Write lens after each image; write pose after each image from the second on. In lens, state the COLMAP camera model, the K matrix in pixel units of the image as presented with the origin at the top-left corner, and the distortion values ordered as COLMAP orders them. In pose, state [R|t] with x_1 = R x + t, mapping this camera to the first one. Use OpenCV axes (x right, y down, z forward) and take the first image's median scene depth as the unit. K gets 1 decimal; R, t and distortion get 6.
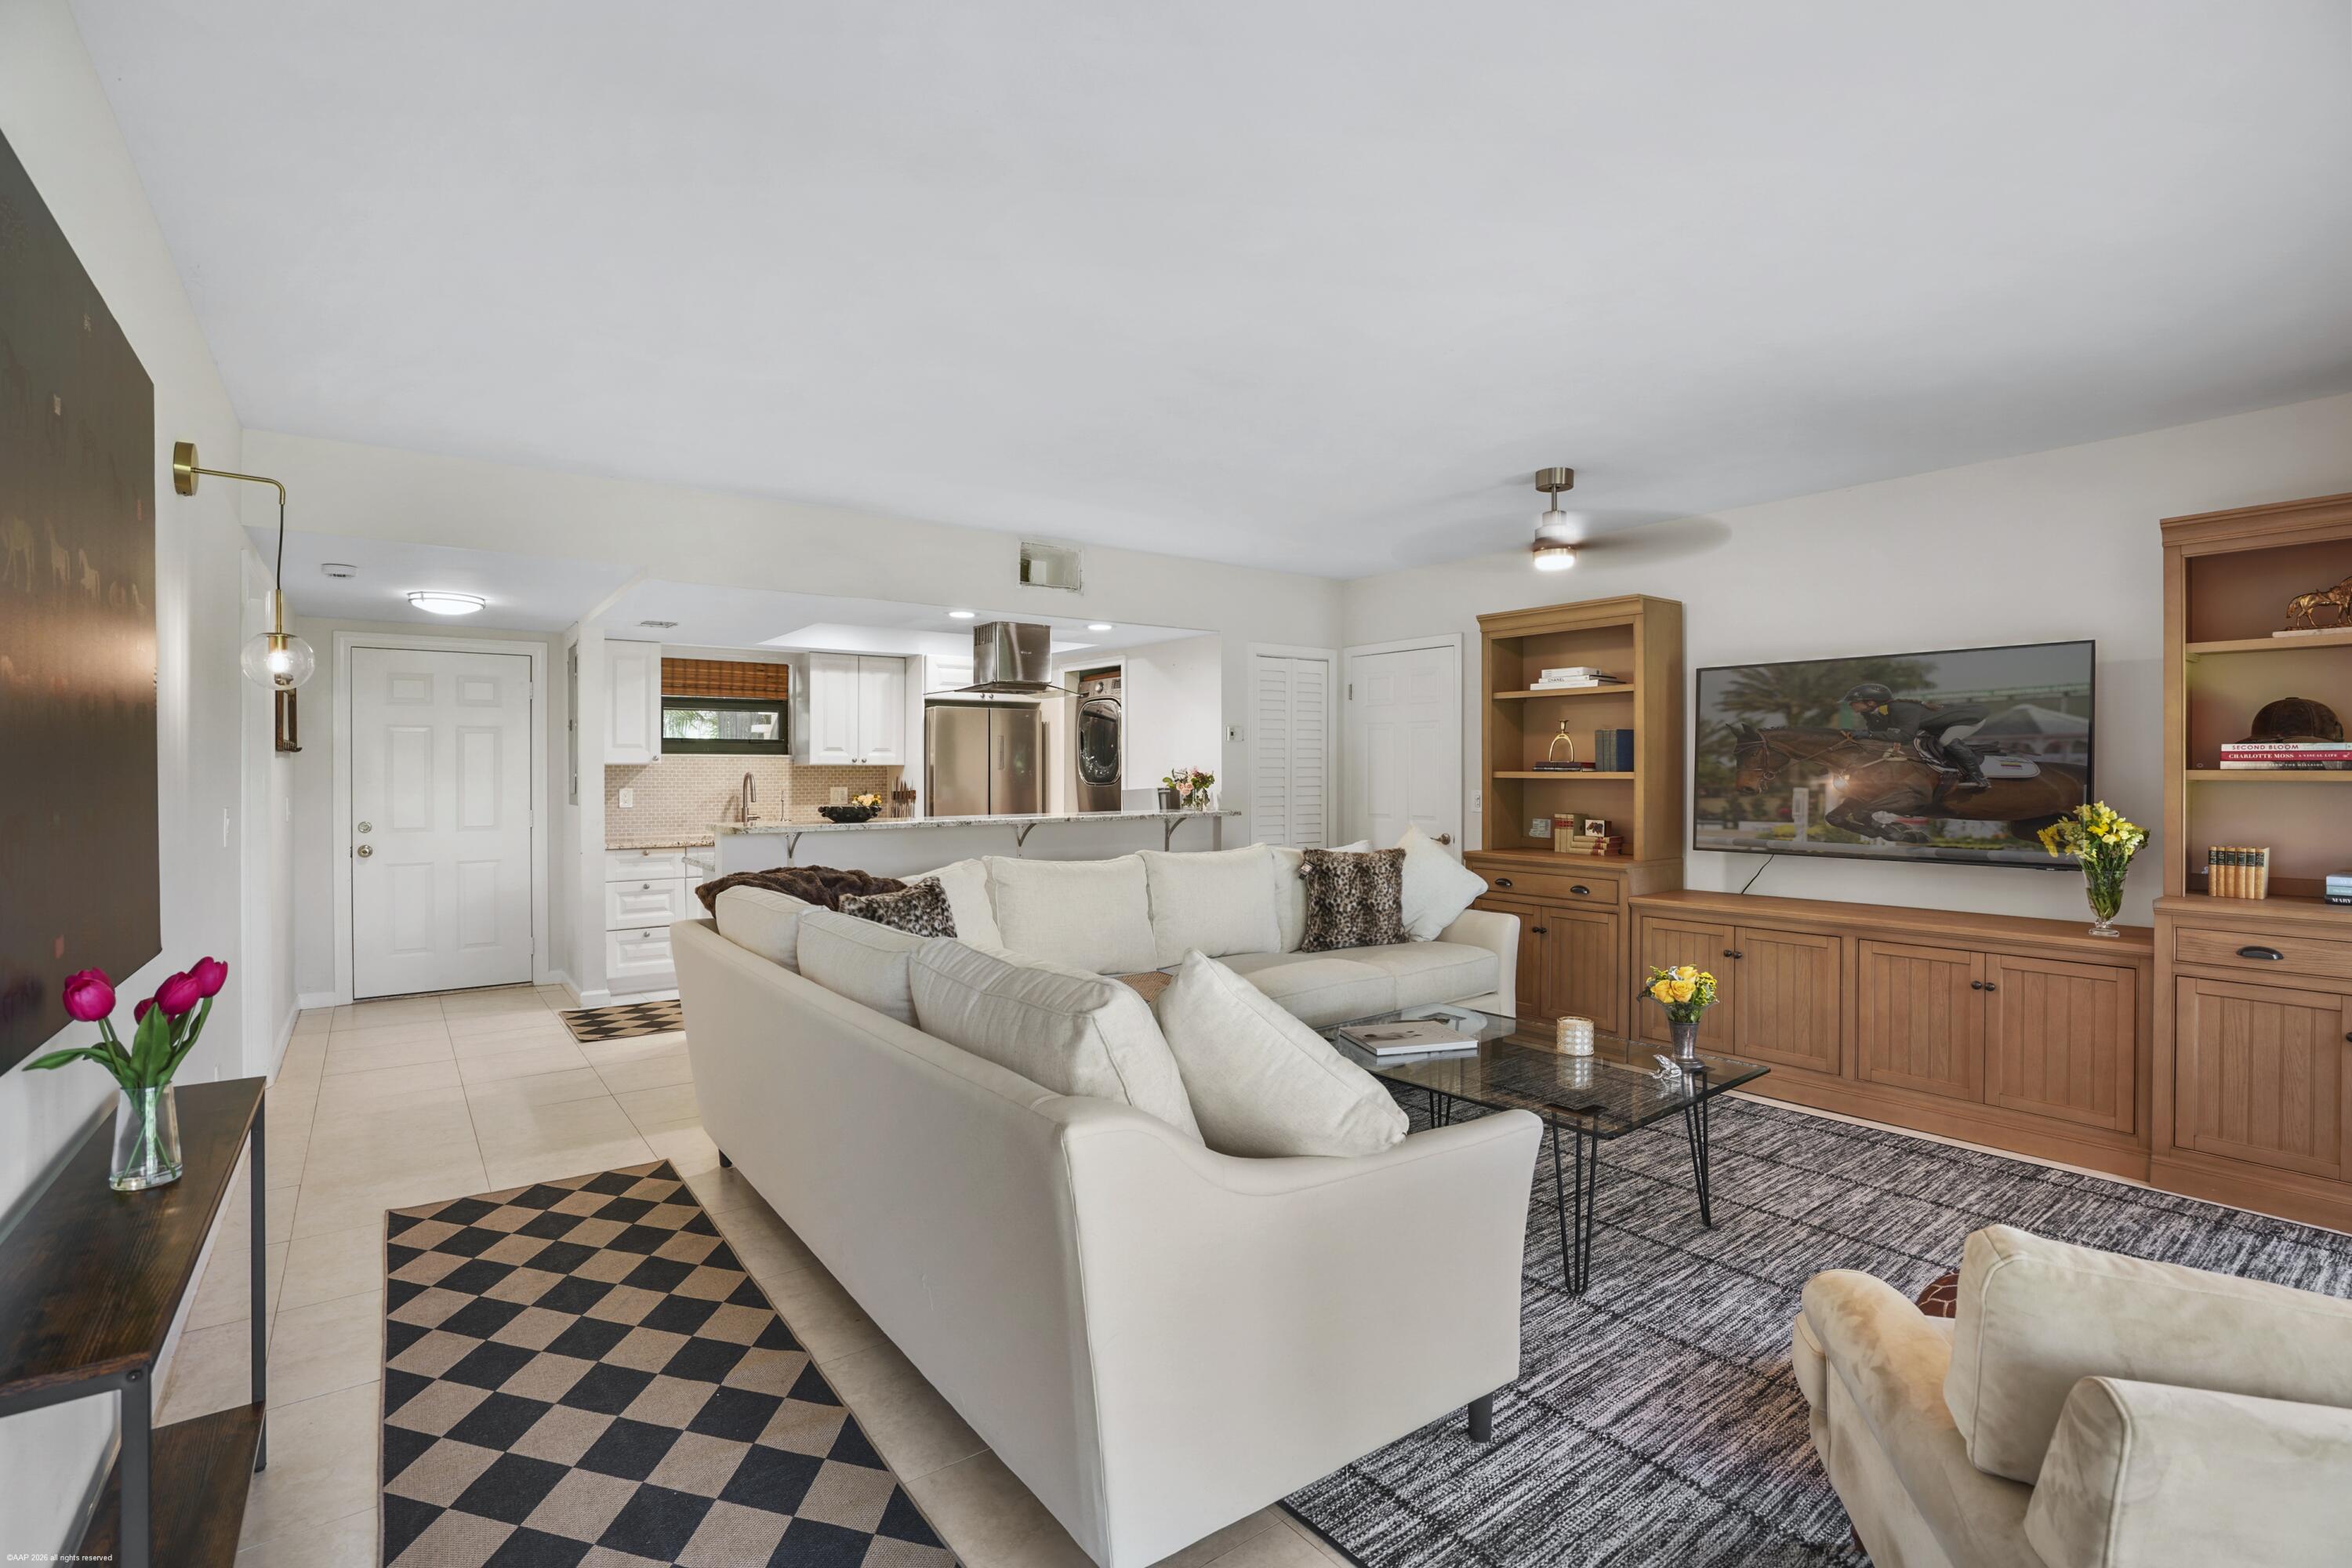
lens RADIAL K [[1102.1, 0, 1161.8], [0, 1102.1, 771.6], [0, 0, 1]] dist [-0.044698, 0.016095]
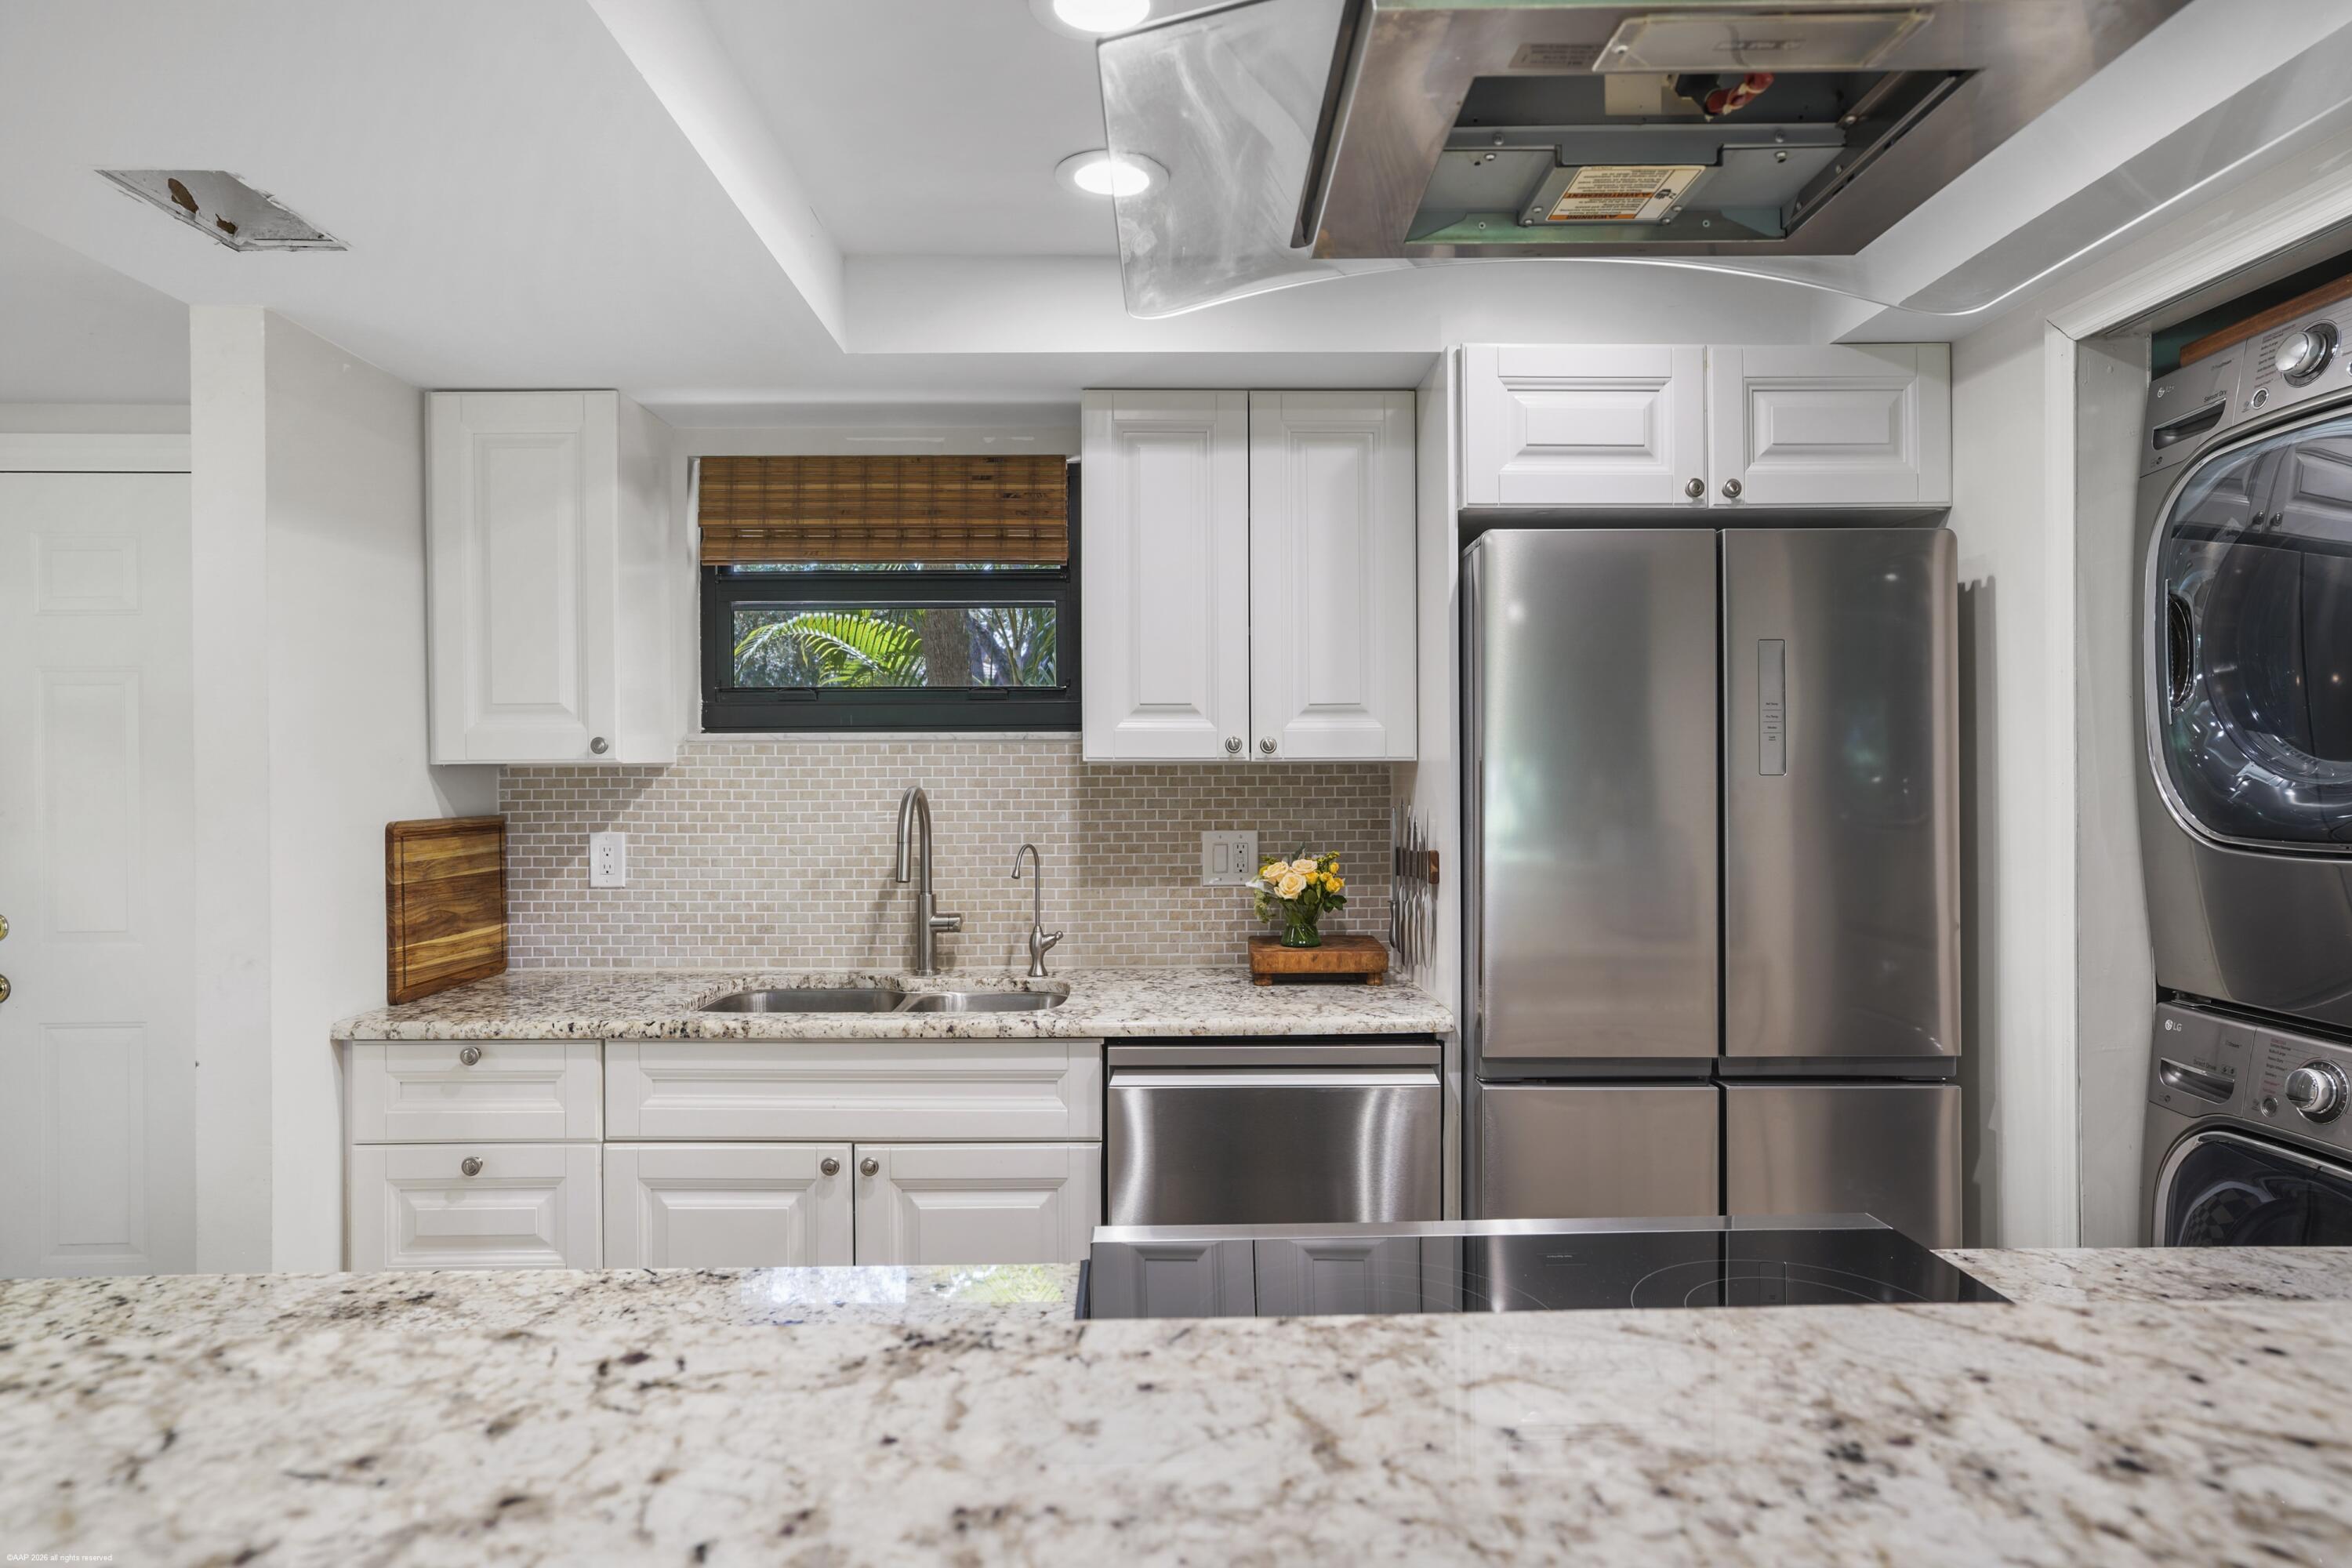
lens RADIAL K [[1372.7, 0, 1169.6], [0, 1372.7, 764.7], [0, 0, 1]] dist [-0.034313, 0.031520]
pose [[0.818913, -0.006063, -0.573886, -0.122123], [0.003333, 0.999978, -0.005808, -0.004402], [0.573908, 0.002843, 0.818915, 1.019547]]
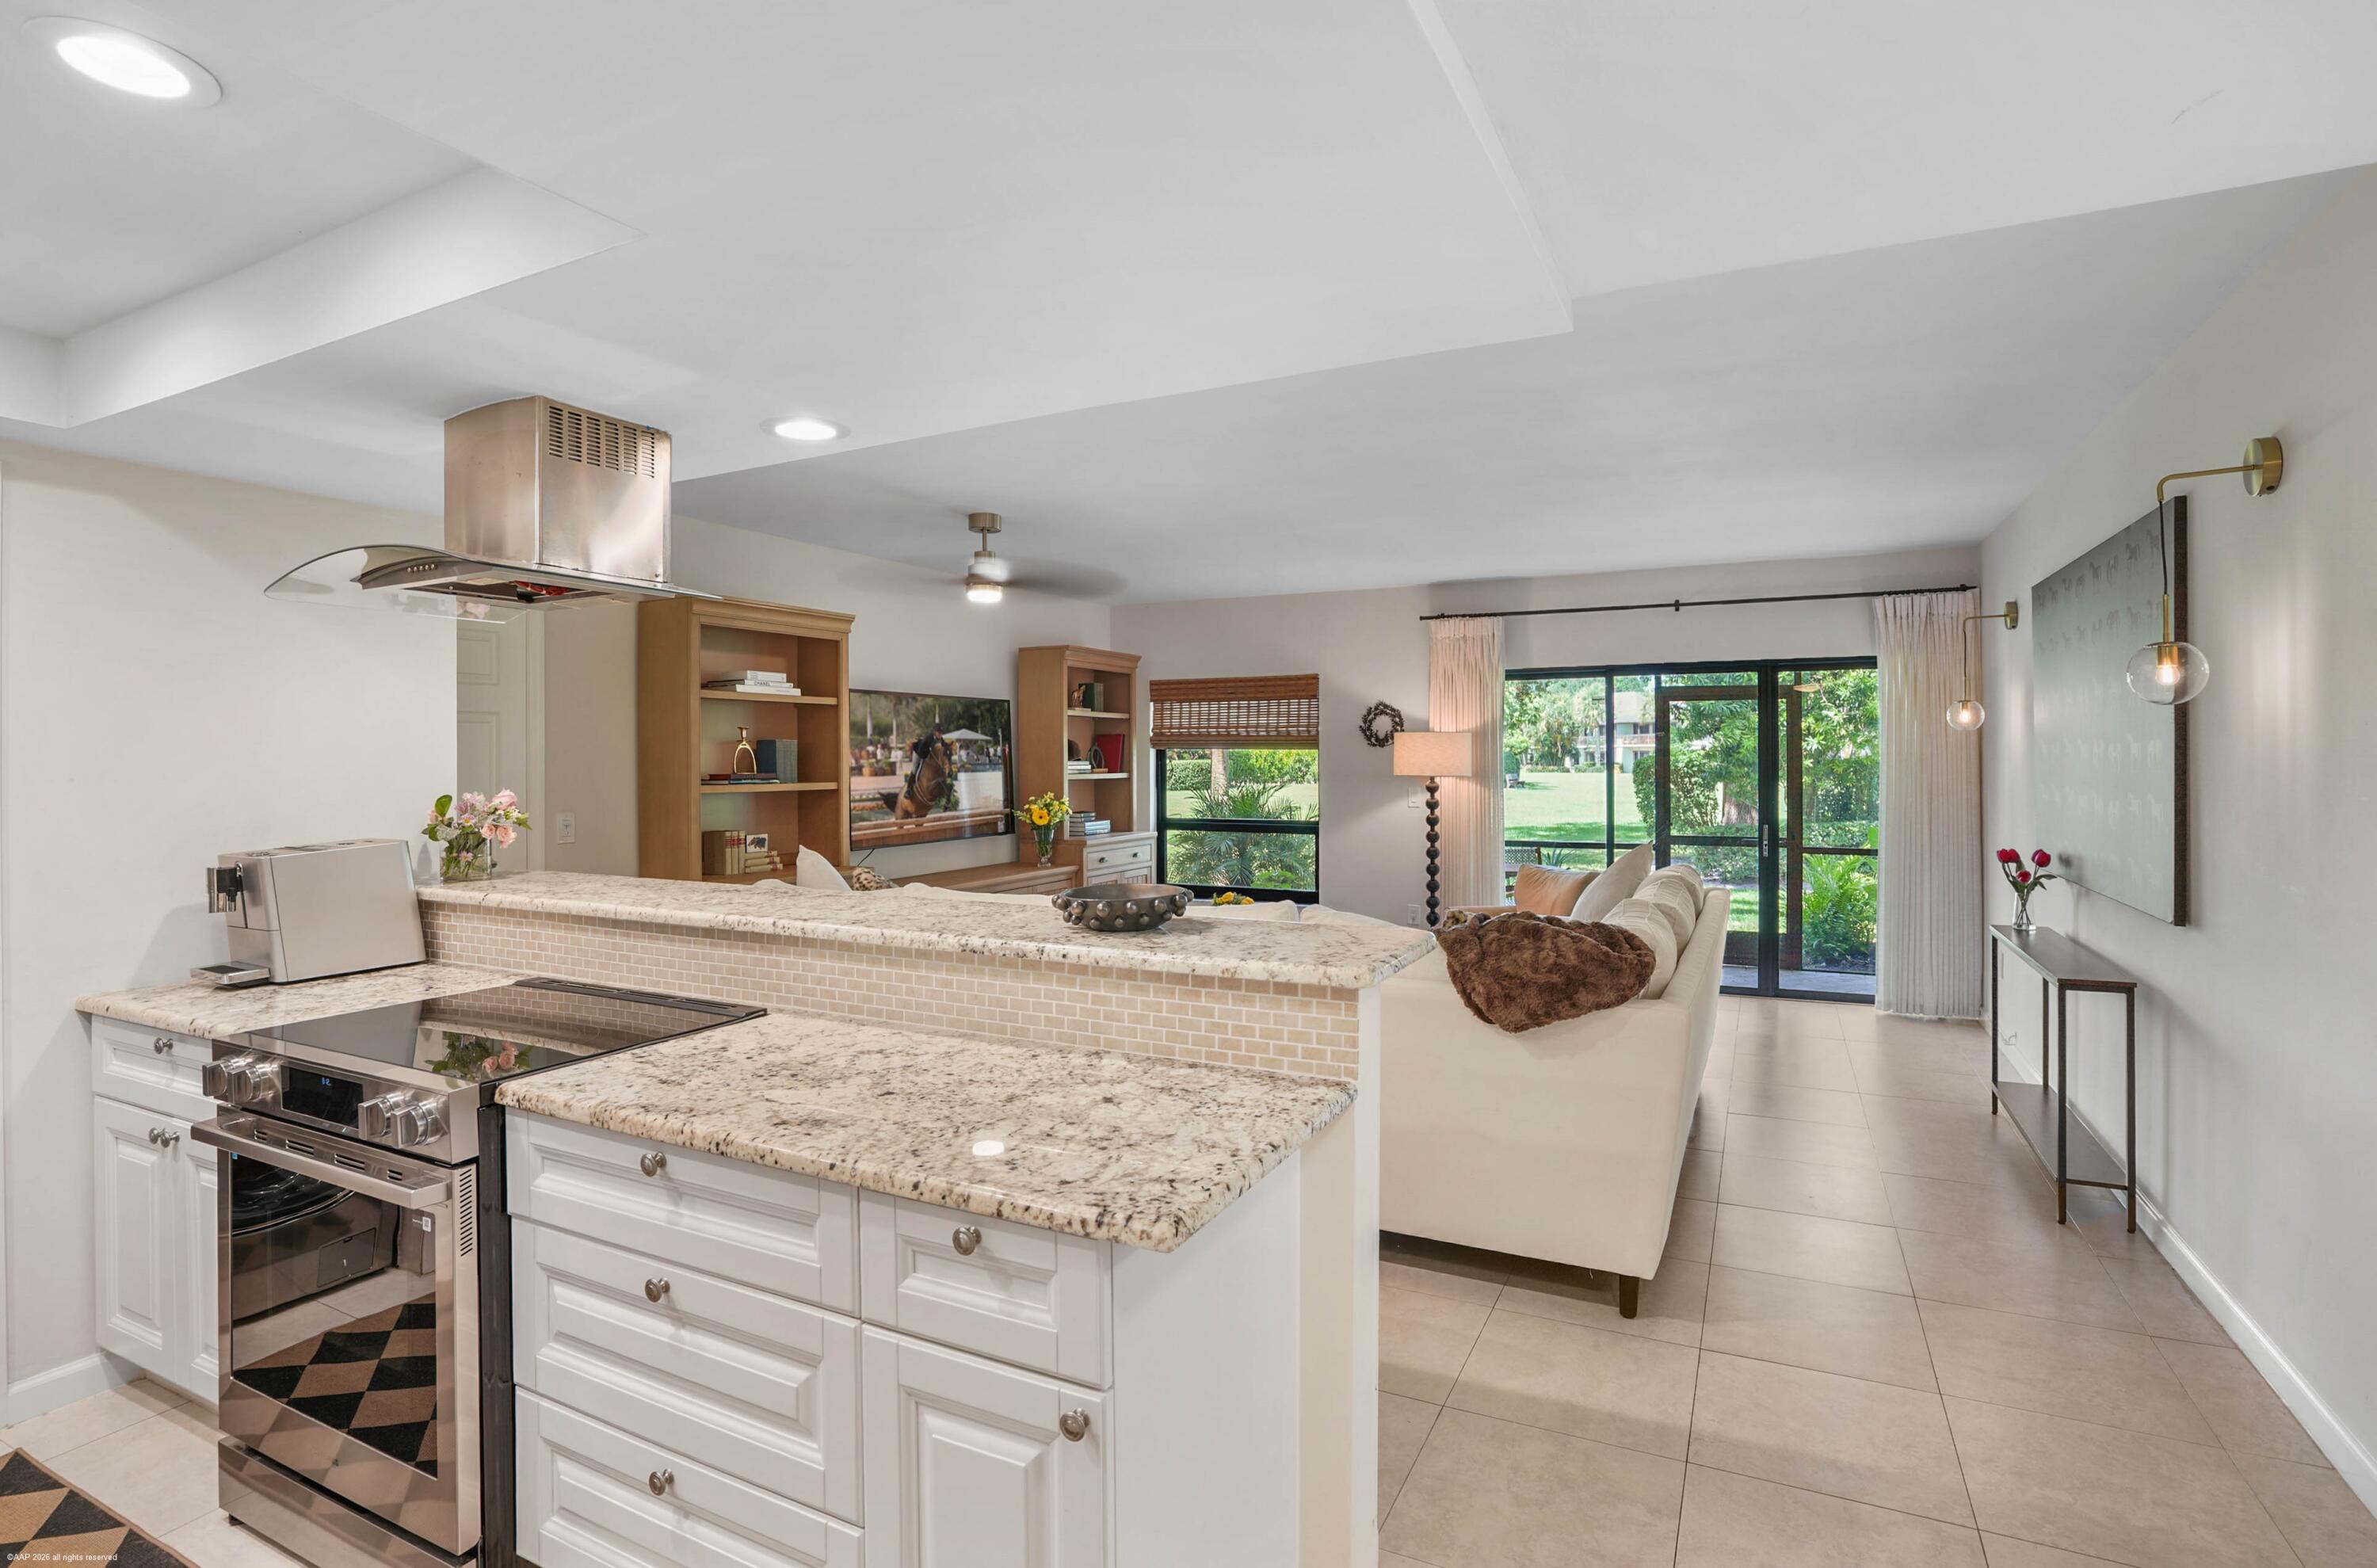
lens RADIAL K [[1151.5, 0, 1191.7], [0, 1151.5, 750.7], [0, 0, 1]] dist [-0.030792, 0.000180]
pose [[-0.453385, 0.008190, 0.891277, -0.695212], [0.007420, 0.999958, -0.005413, -0.020625], [-0.891284, 0.004159, -0.453426, 1.175669]]
